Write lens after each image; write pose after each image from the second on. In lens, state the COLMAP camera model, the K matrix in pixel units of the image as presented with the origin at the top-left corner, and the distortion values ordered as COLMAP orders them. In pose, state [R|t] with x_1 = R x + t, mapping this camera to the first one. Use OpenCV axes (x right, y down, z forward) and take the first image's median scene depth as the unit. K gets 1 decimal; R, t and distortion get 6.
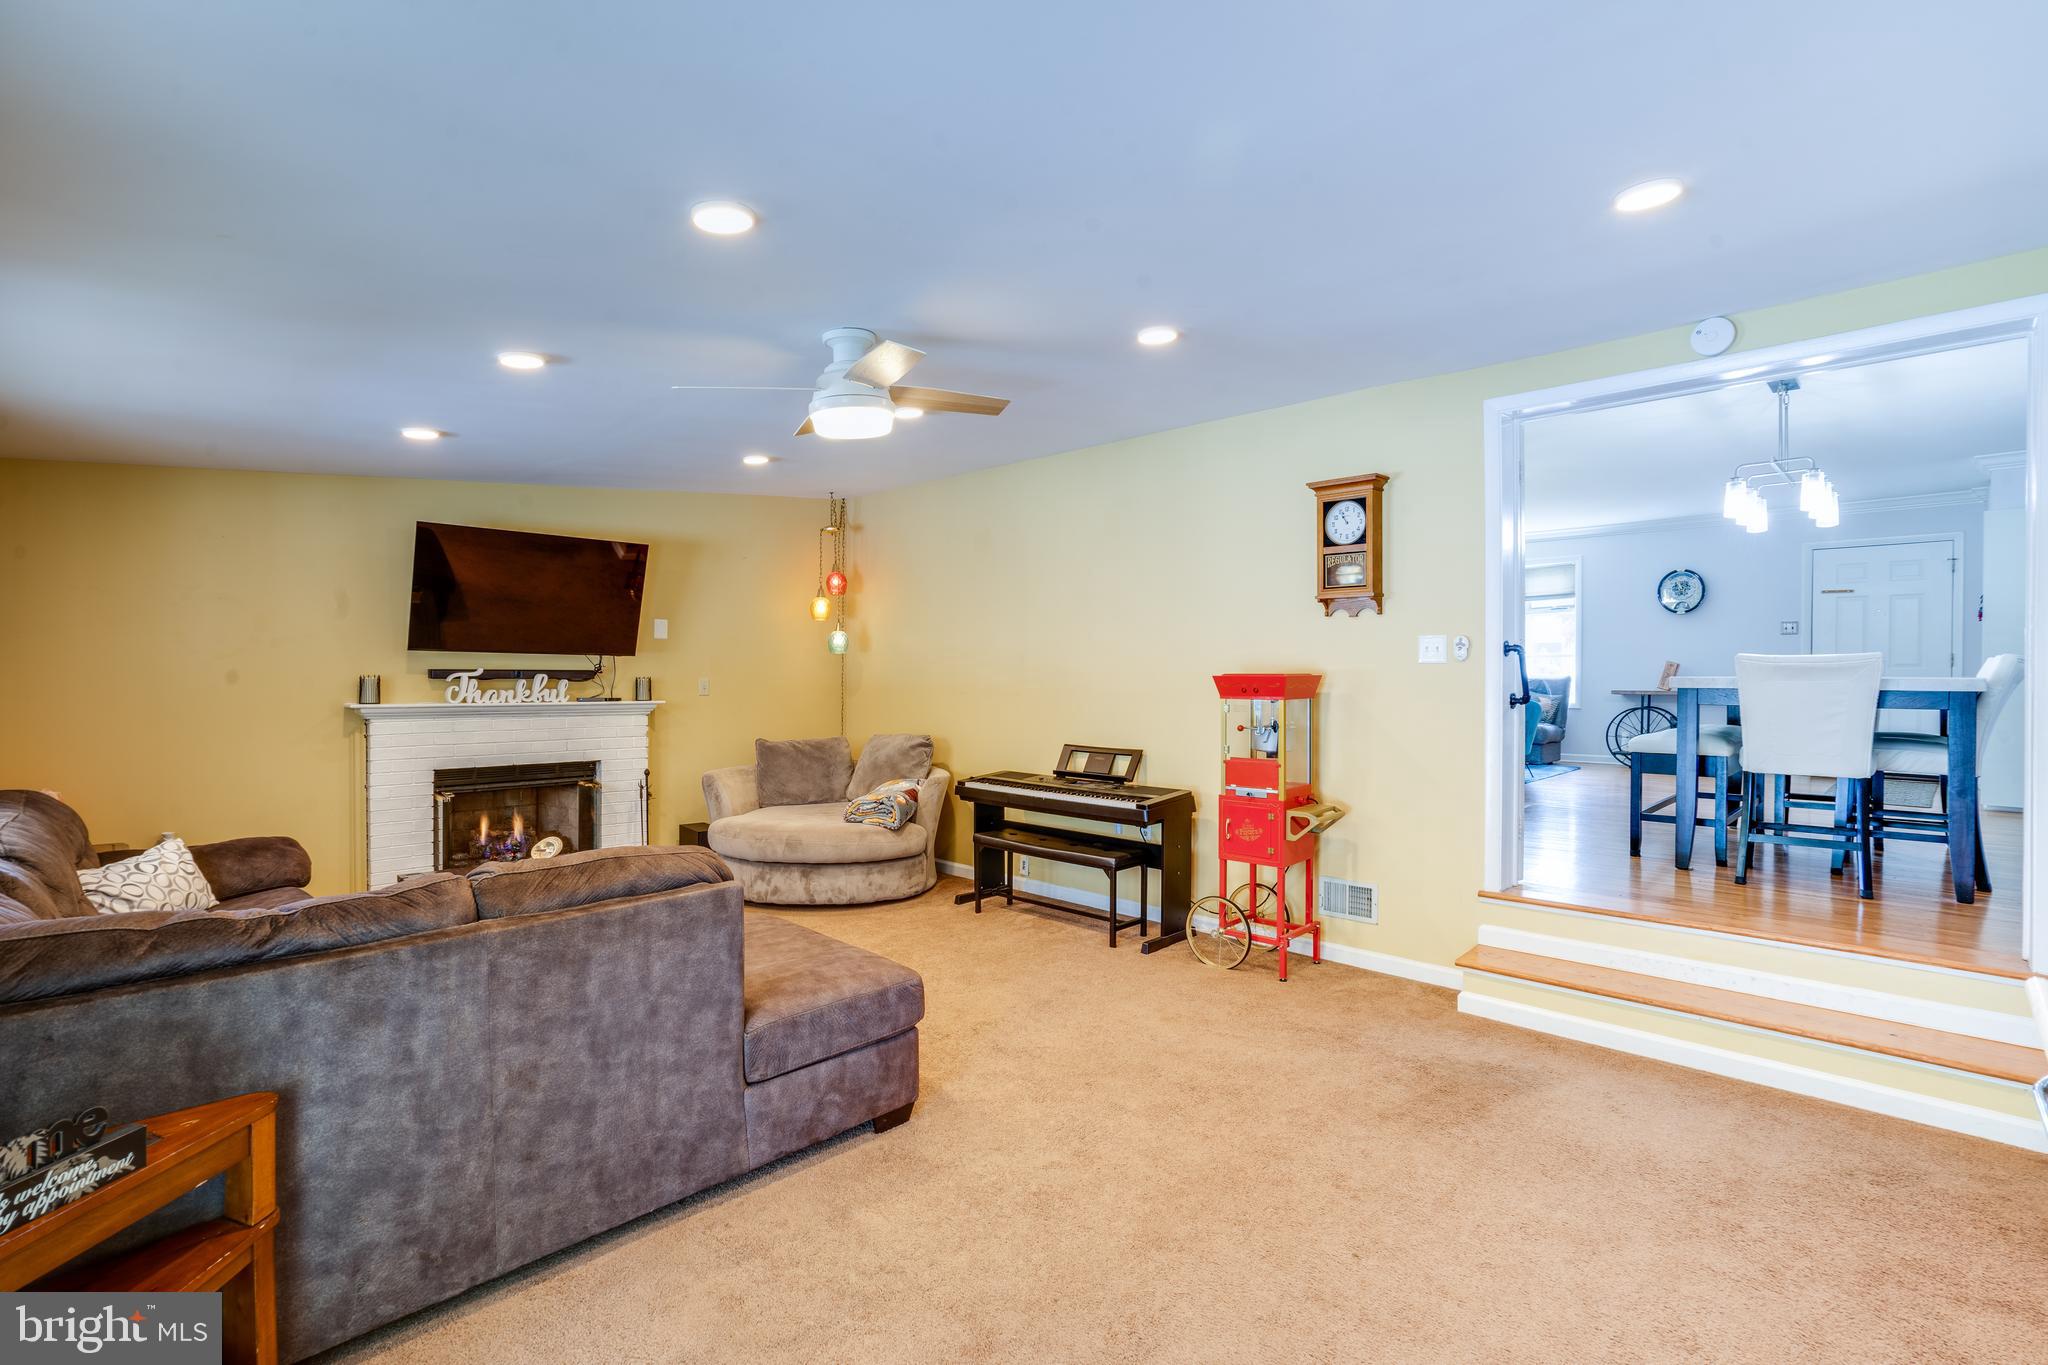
lens RADIAL K [[944.5, 0, 1035.1], [0, 944.5, 679.7], [0, 0, 1]] dist [-0.043357, 0.017940]
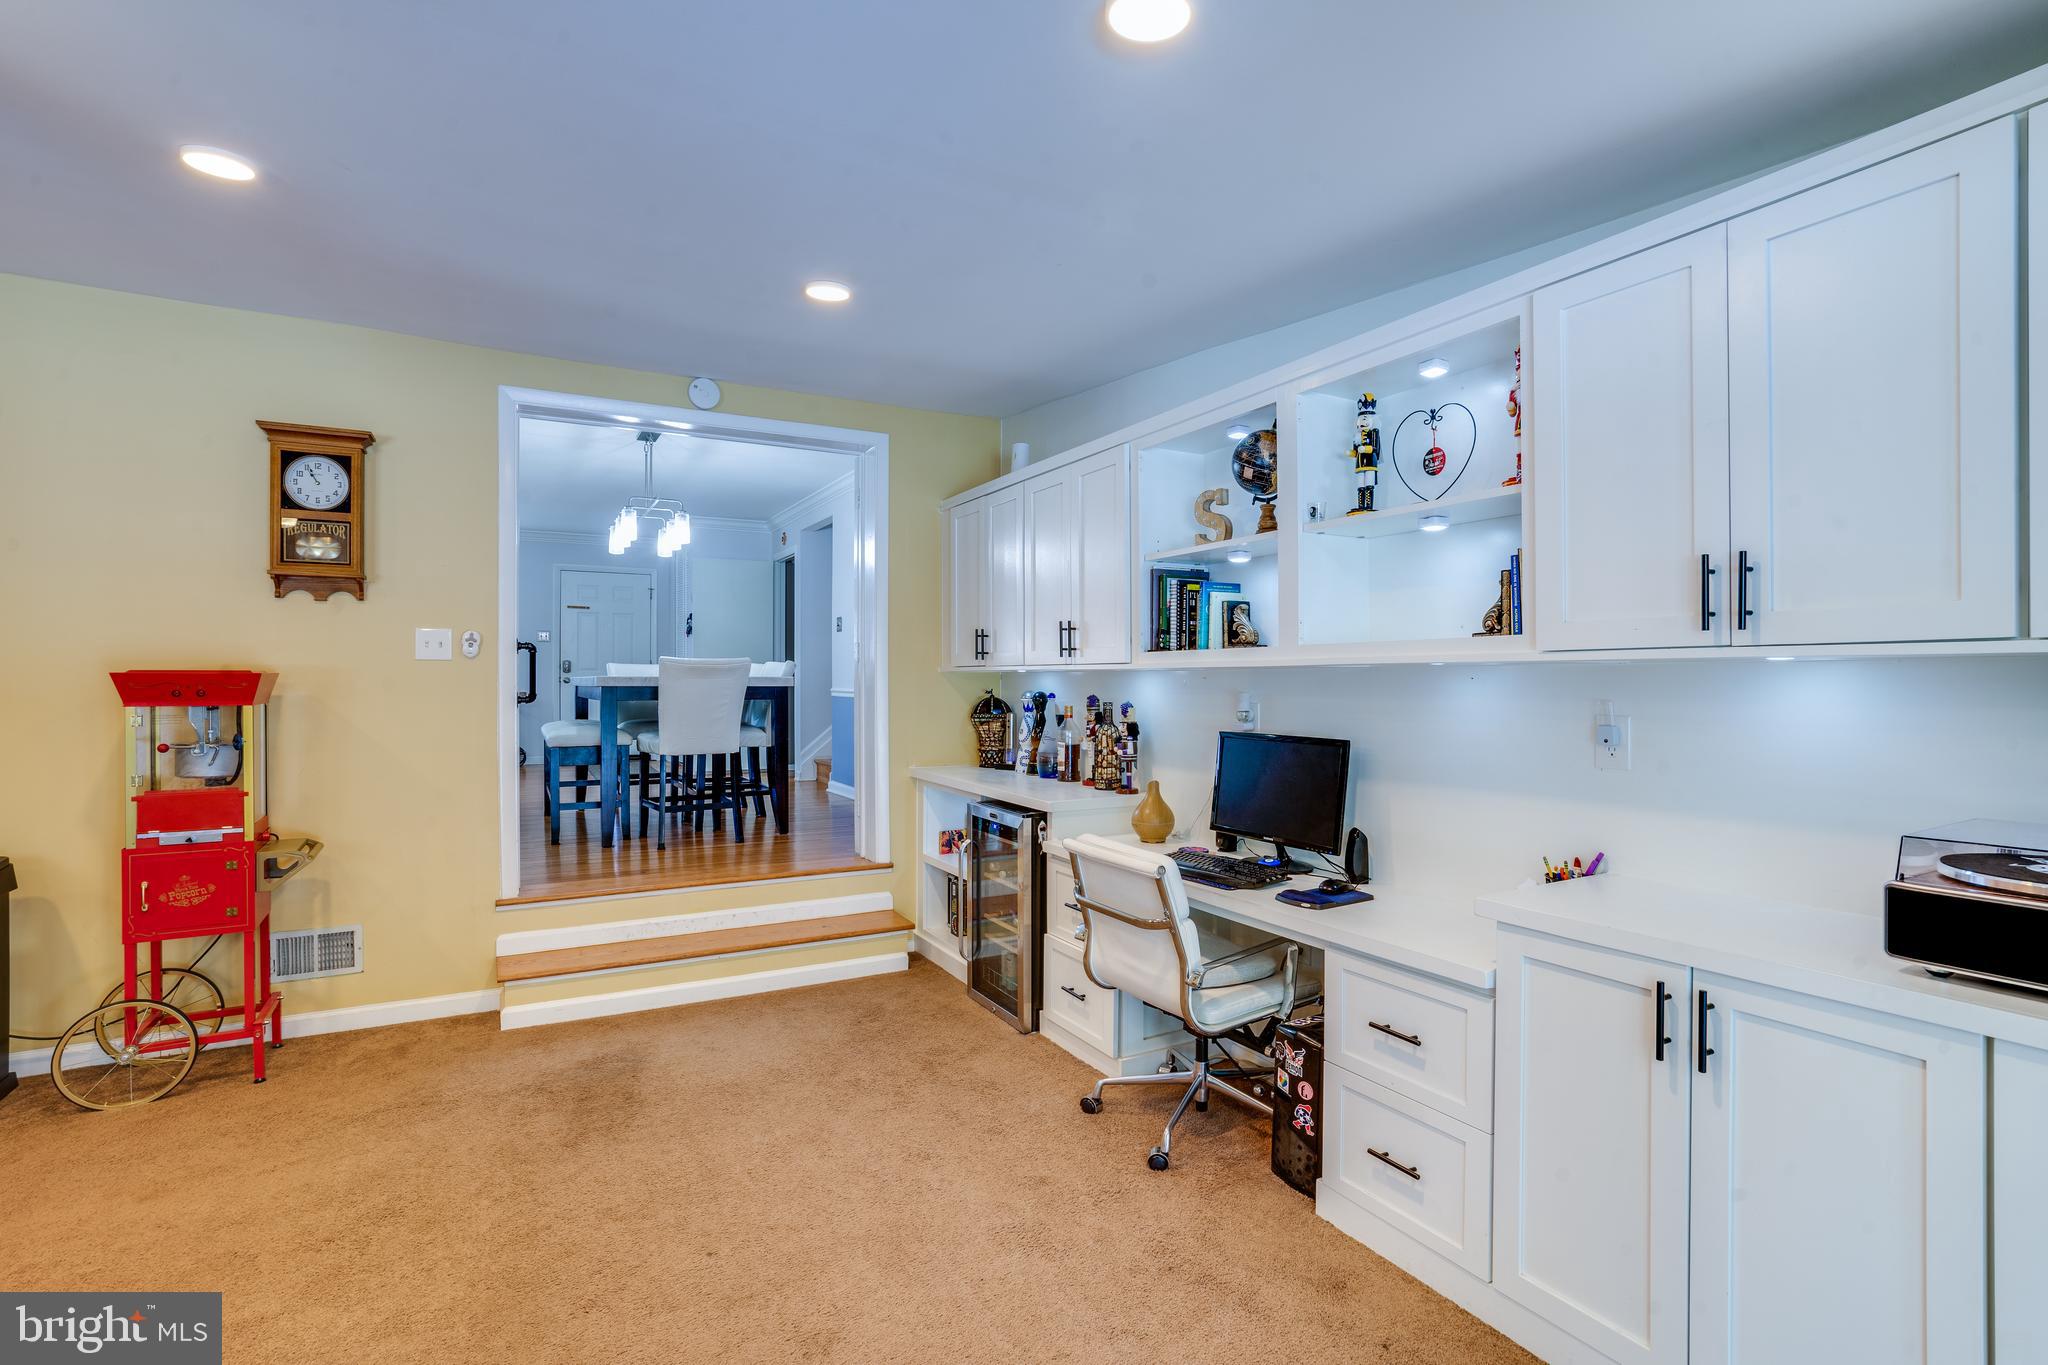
lens RADIAL K [[944.5, 0, 1025.6], [0, 944.5, 678.5], [0, 0, 1]] dist [-0.043357, 0.017940]
pose [[0.281387, 0.000487, 0.959594, -0.252907], [0.006017, 0.999979, -0.002272, 0.005273], [-0.959576, 0.006413, 0.281378, 0.195579]]
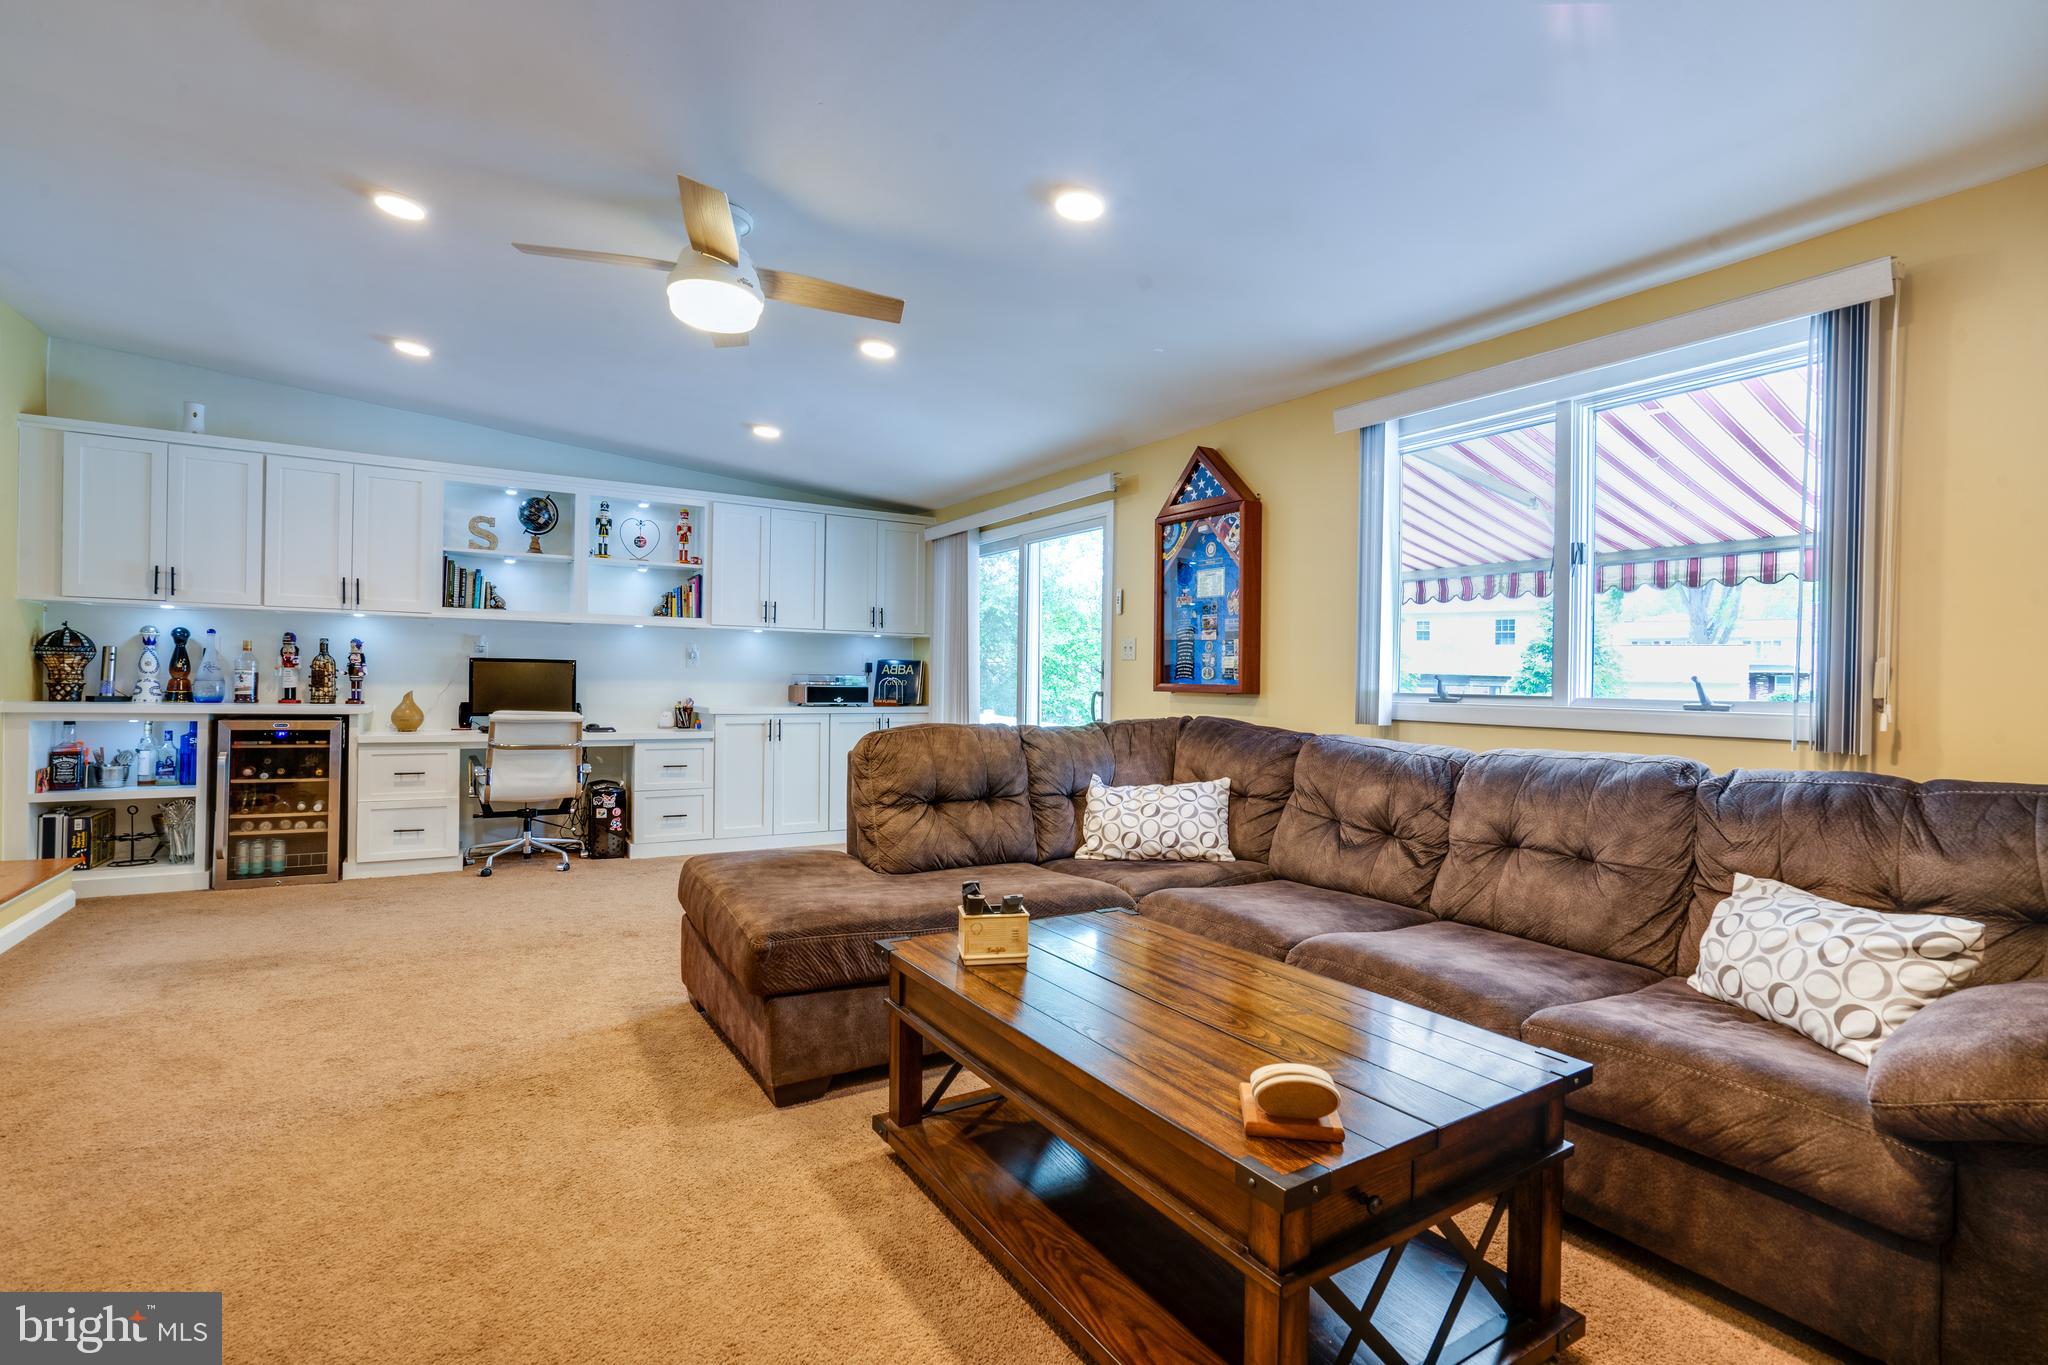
lens RADIAL K [[944.5, 0, 1025.8], [0, 944.5, 682.3], [0, 0, 1]] dist [-0.043357, 0.017940]
pose [[-0.972022, -0.020124, 0.234024, -0.494211], [-0.017915, 0.999773, 0.011561, 0.050006], [-0.234204, 0.007045, -0.972162, 1.263054]]
